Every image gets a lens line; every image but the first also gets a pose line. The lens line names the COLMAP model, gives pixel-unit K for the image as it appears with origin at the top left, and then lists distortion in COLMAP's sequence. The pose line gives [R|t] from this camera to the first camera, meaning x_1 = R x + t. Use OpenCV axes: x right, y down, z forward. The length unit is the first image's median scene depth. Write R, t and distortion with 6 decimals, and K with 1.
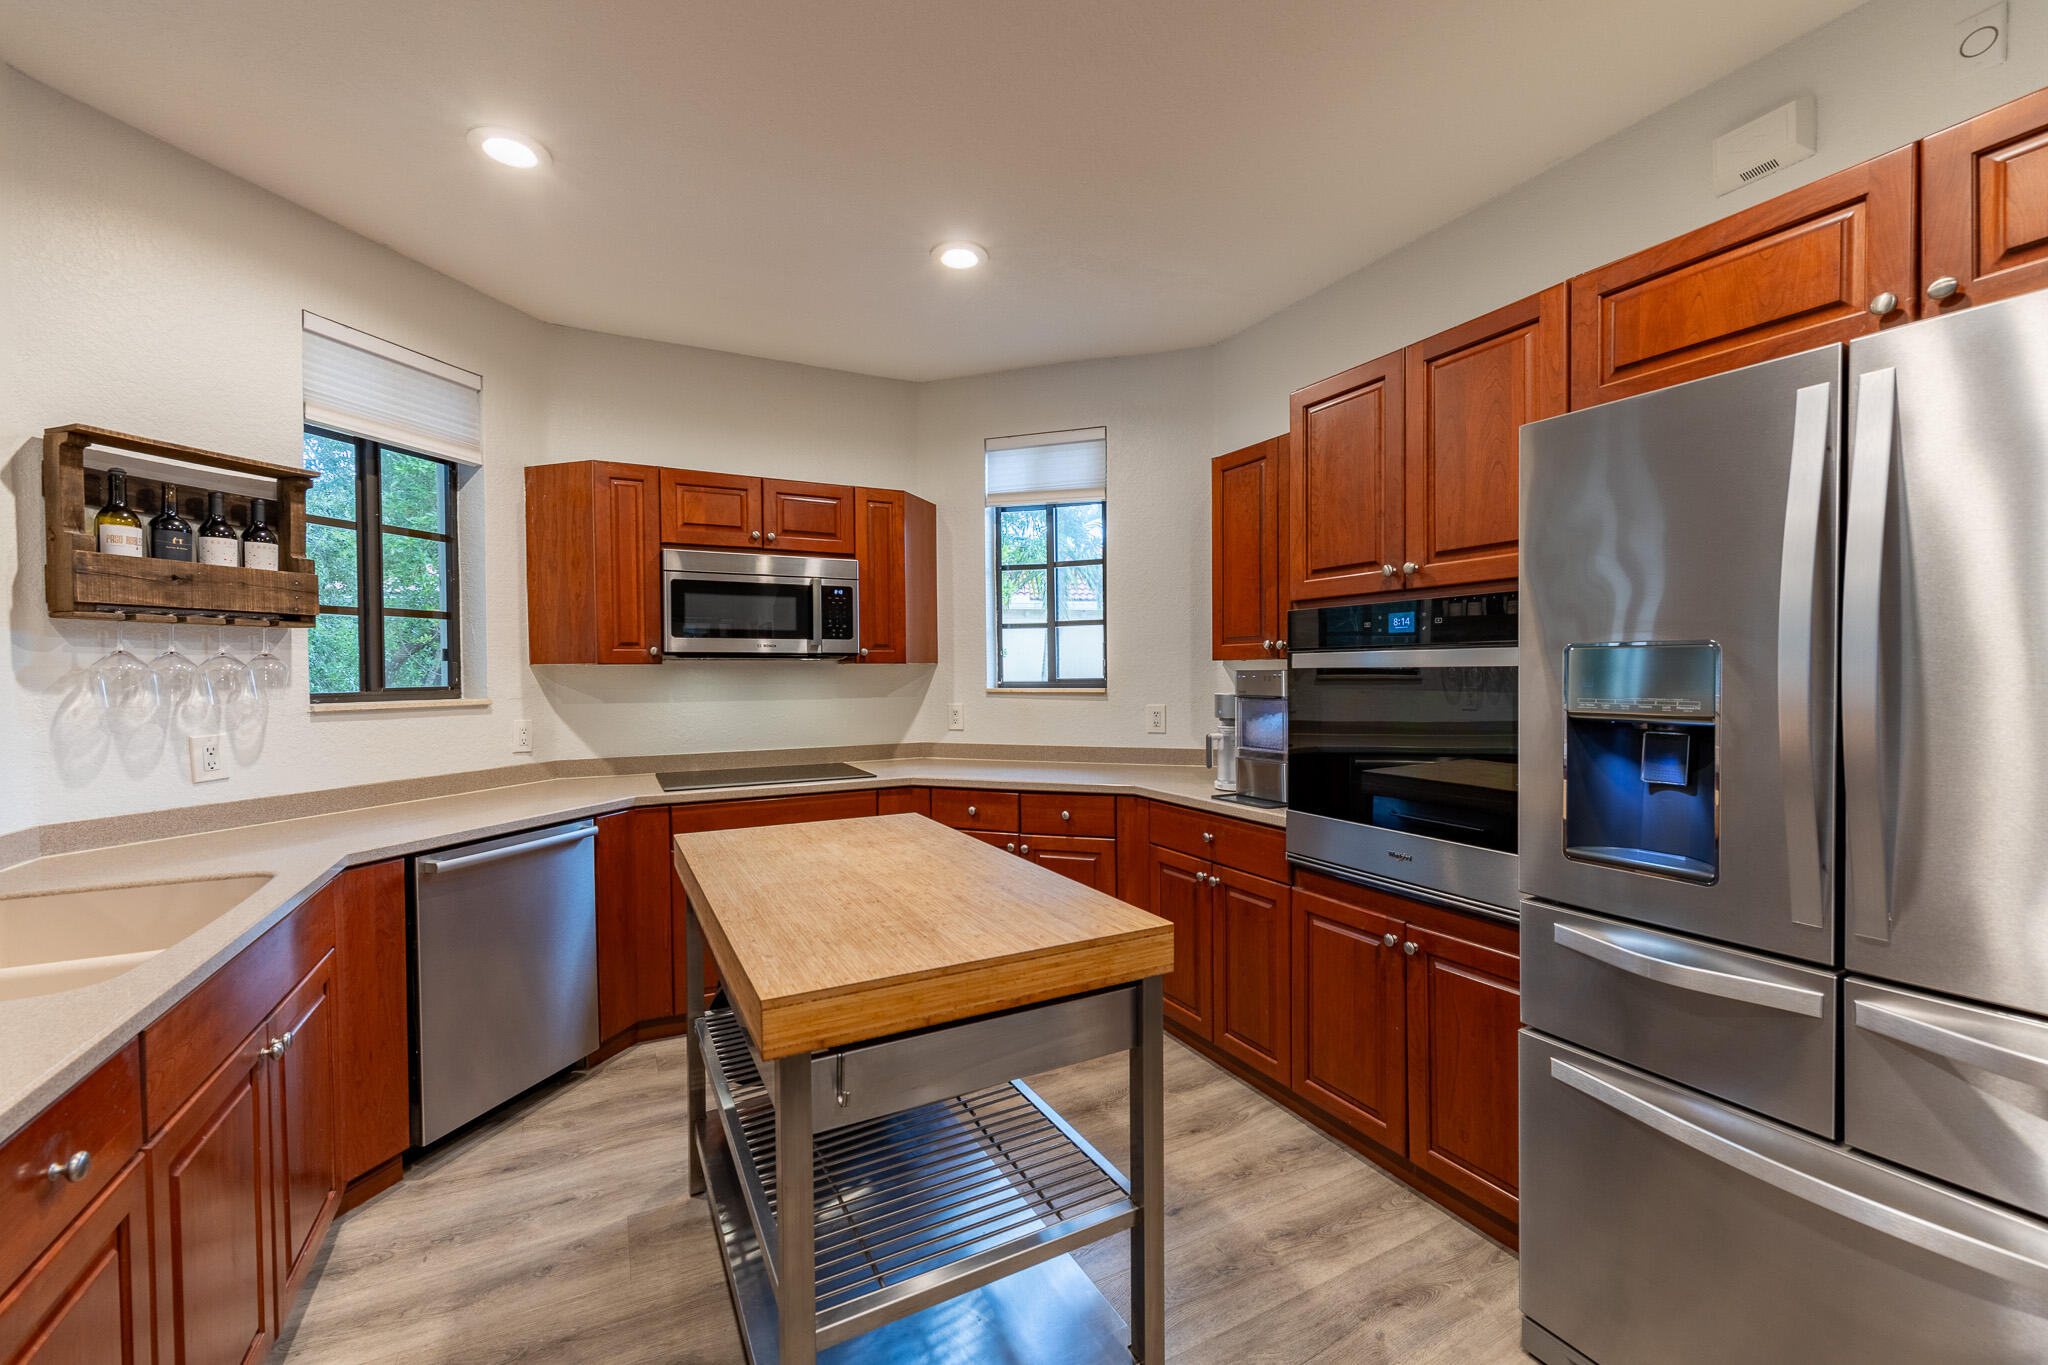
lens RADIAL K [[824.9, 0, 1023.2], [0, 824.9, 688.5], [0, 0, 1]] dist [-0.000684, 0.000856]
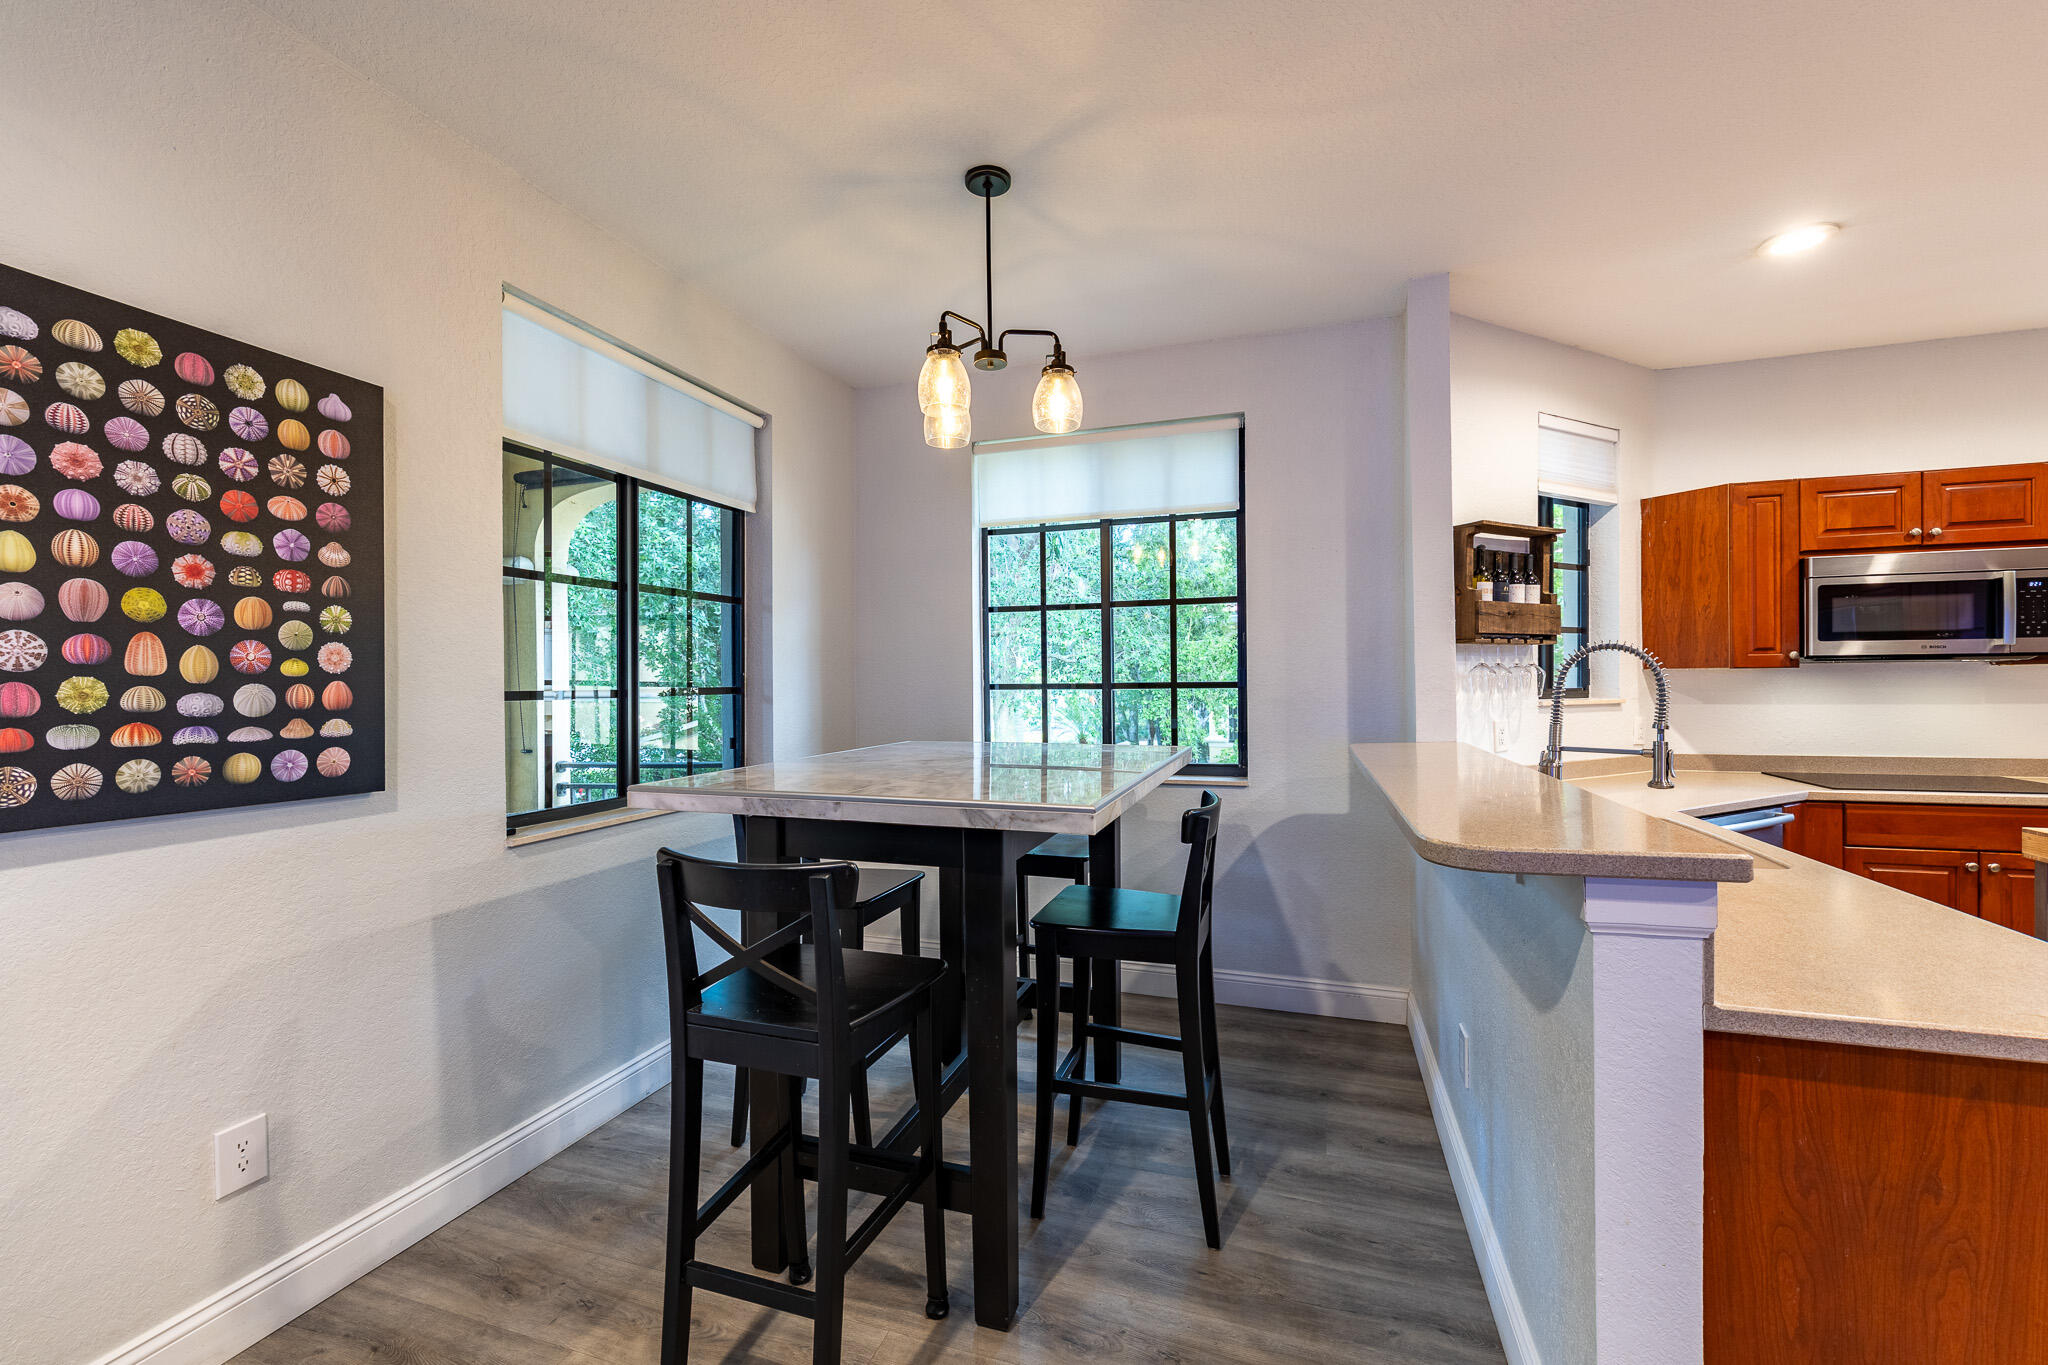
lens RADIAL K [[847.1, 0, 1022.5], [0, 847.1, 687.0], [0, 0, 1]] dist [-0.000879, 0.001325]
pose [[0.696762, 0.004434, -0.717289, -0.450336], [-0.008875, 0.999958, -0.002440, 0.008004], [0.717248, 0.008066, 0.696772, -0.573440]]
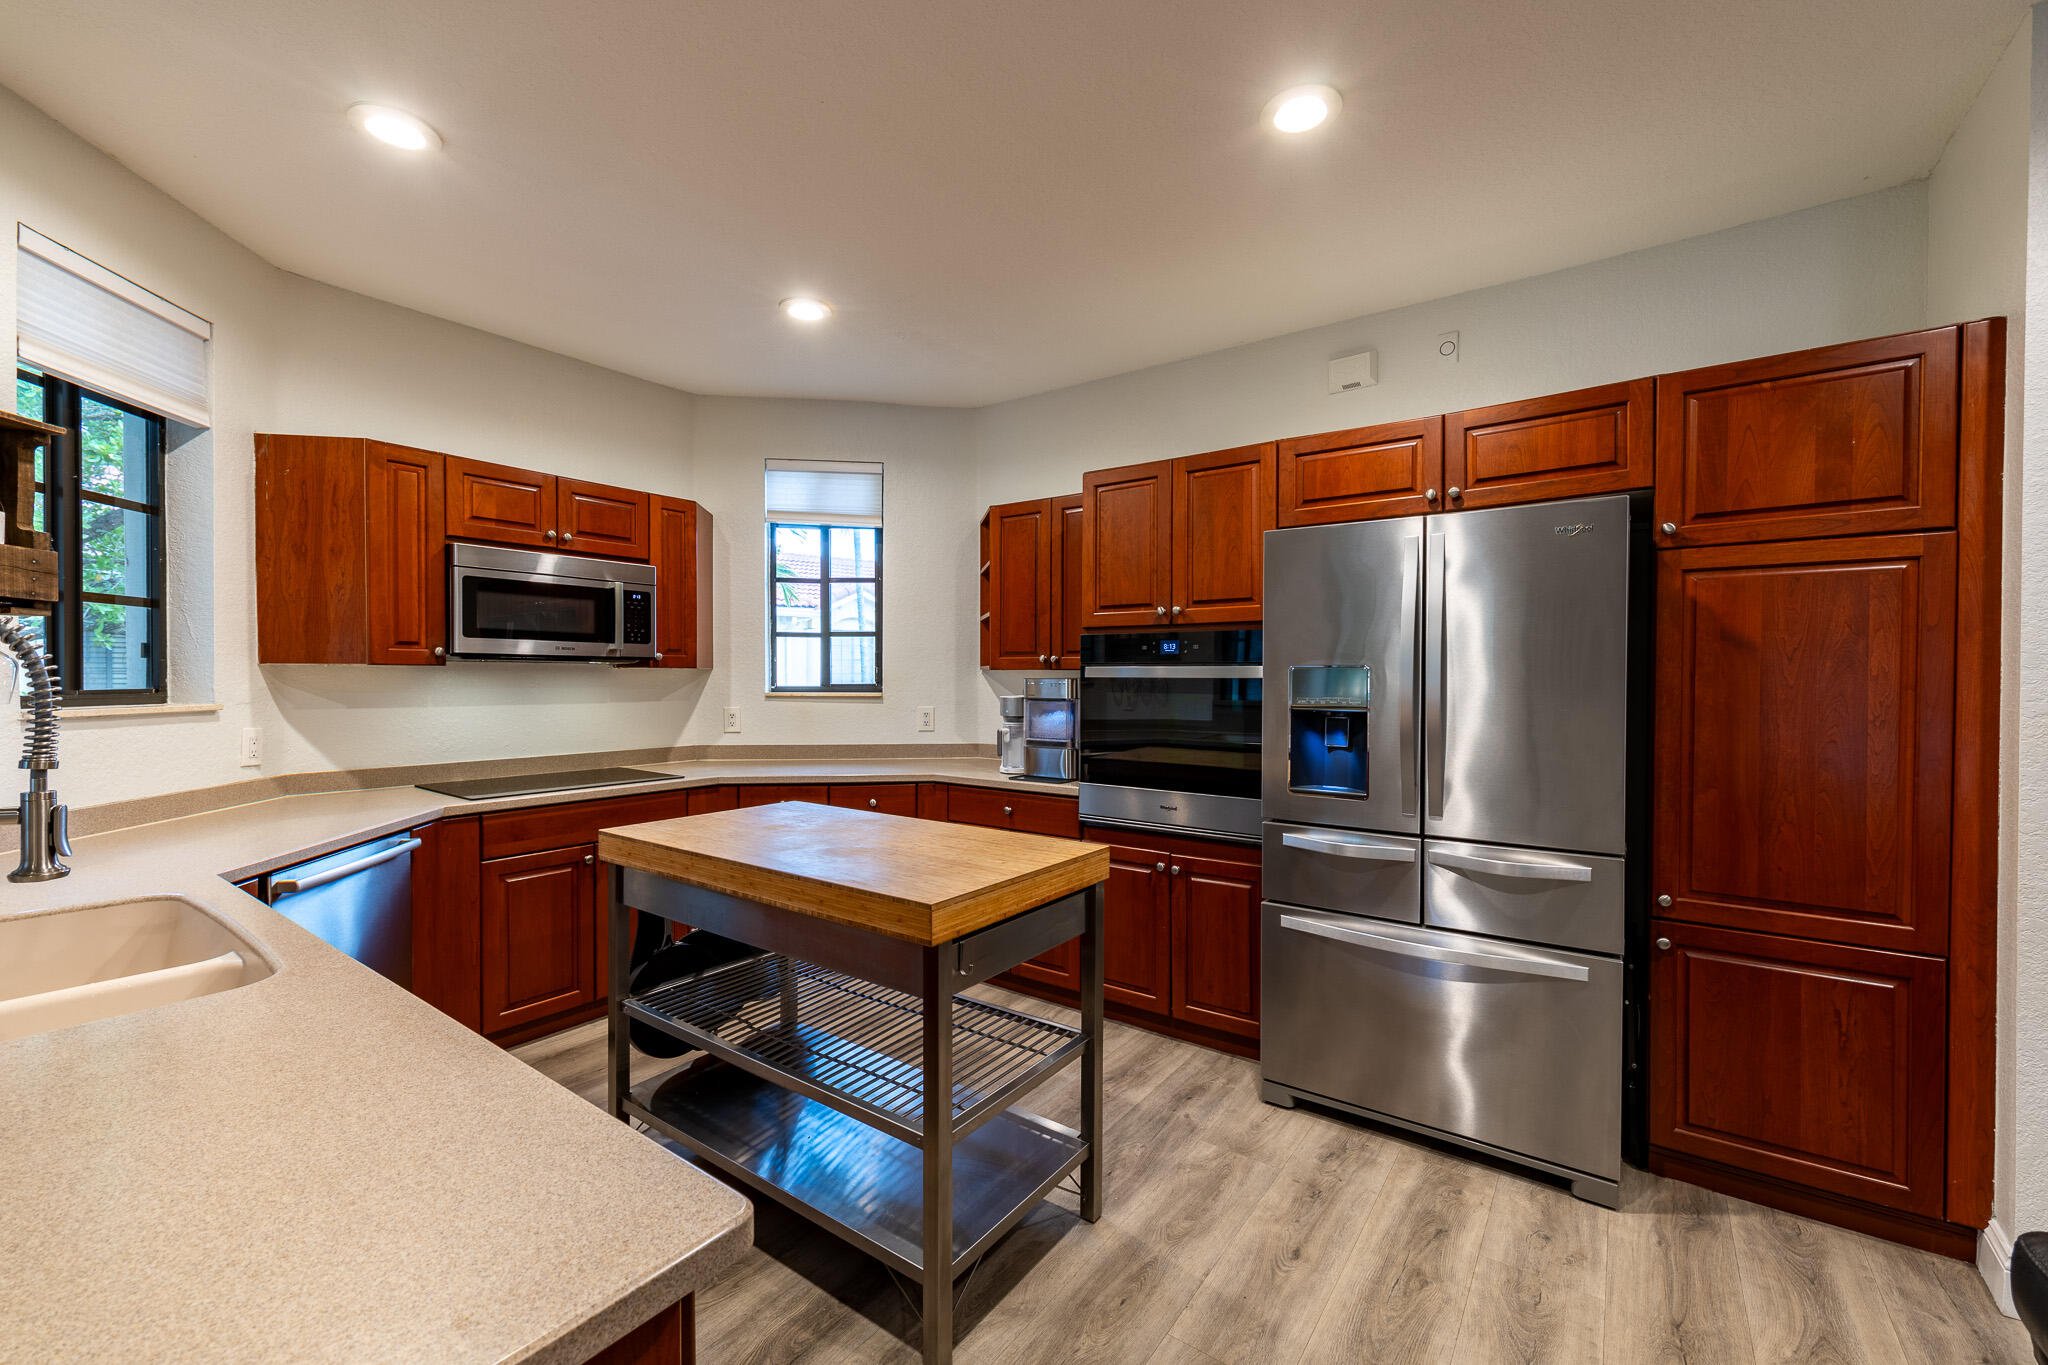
lens RADIAL K [[824.9, 0, 1024.3], [0, 824.9, 688.1], [0, 0, 1]] dist [-0.000684, 0.000856]
pose [[0.895871, 0.003989, 0.444296, -0.339285], [-0.000634, 0.999970, -0.007699, 0.003157], [-0.444314, 0.006615, 0.895847, -0.156648]]
